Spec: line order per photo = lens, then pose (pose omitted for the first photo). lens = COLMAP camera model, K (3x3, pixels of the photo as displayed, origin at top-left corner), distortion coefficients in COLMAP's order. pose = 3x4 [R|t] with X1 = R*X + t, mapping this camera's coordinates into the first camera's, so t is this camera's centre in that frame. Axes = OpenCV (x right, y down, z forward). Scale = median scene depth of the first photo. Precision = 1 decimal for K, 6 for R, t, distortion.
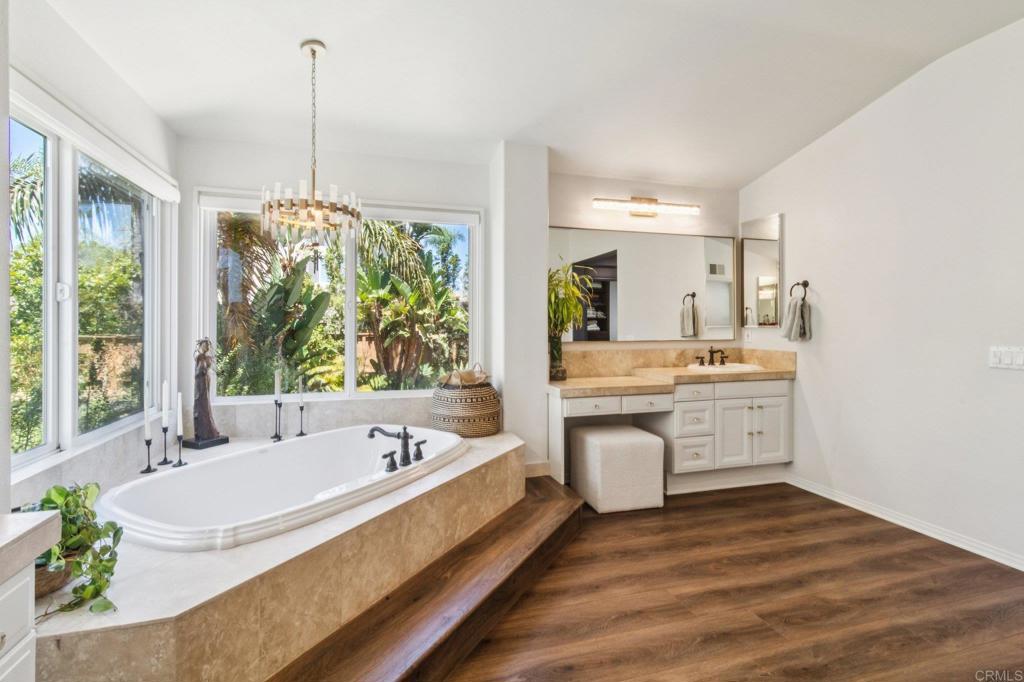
lens RADIAL K [[473.2, 0, 499.0], [0, 473.2, 327.3], [0, 0, 1]] dist [0.003598, 0.000102]
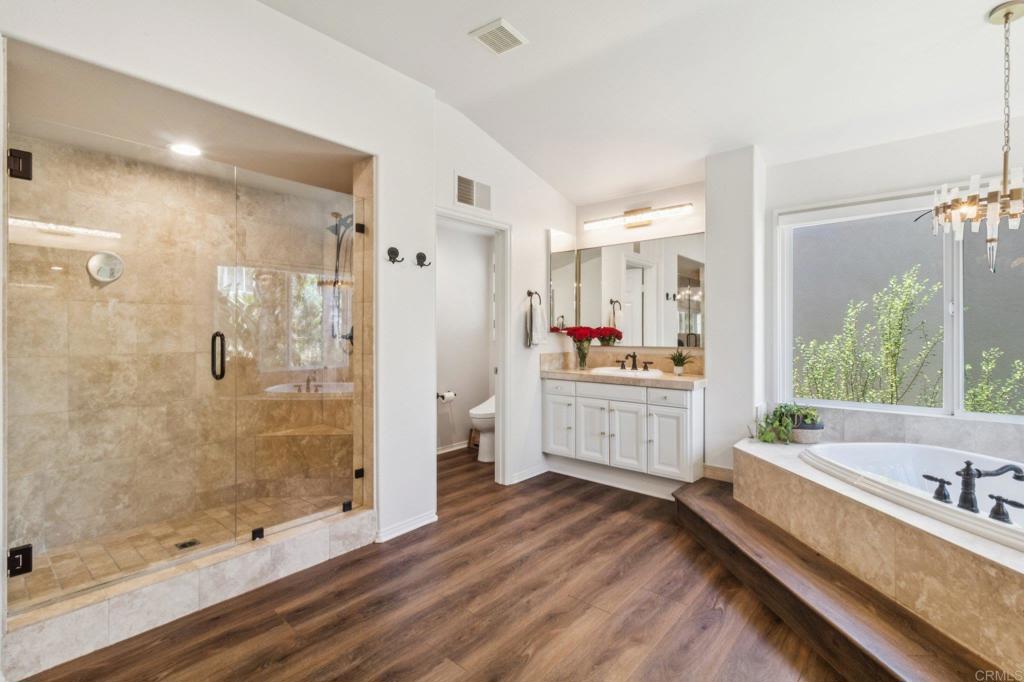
lens RADIAL K [[473.2, 0, 504.2], [0, 473.2, 339.5], [0, 0, 1]] dist [0.003598, 0.000102]
pose [[-0.842185, 0.007070, -0.539143, 0.635981], [-0.003628, 0.999817, 0.018779, -0.000050], [0.539177, 0.017771, -0.842005, 0.918156]]
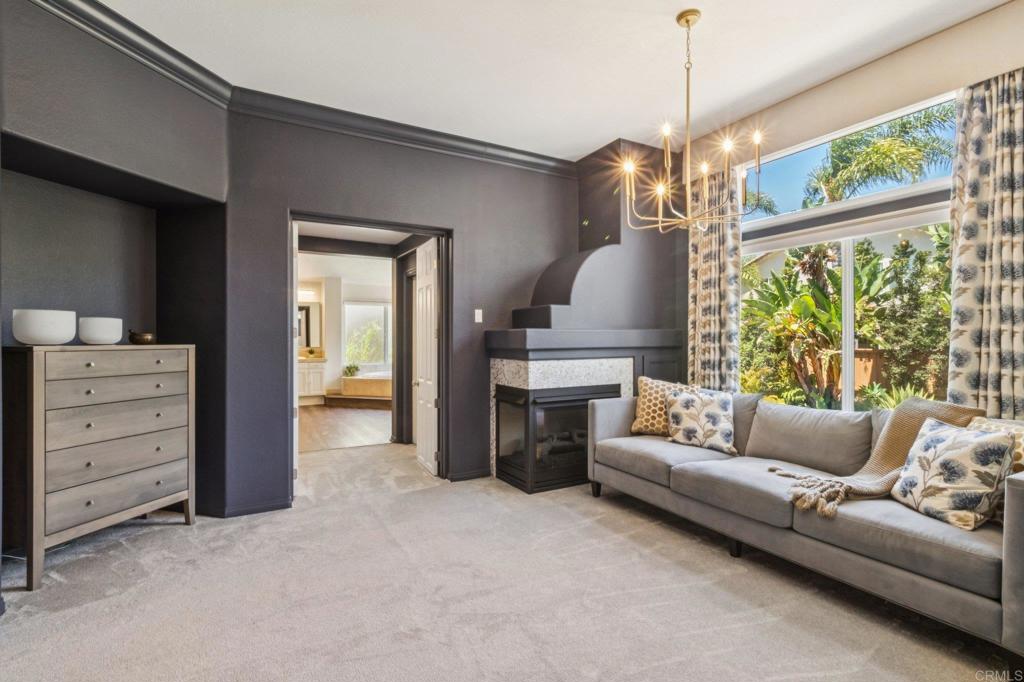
lens RADIAL K [[473.2, 0, 508.1], [0, 473.2, 338.6], [0, 0, 1]] dist [0.003598, 0.000102]
pose [[0.223968, 0.004979, -0.974584, 2.797985], [-0.005538, 0.999977, 0.003836, -0.029849], [0.974581, 0.004538, 0.223990, 0.708649]]
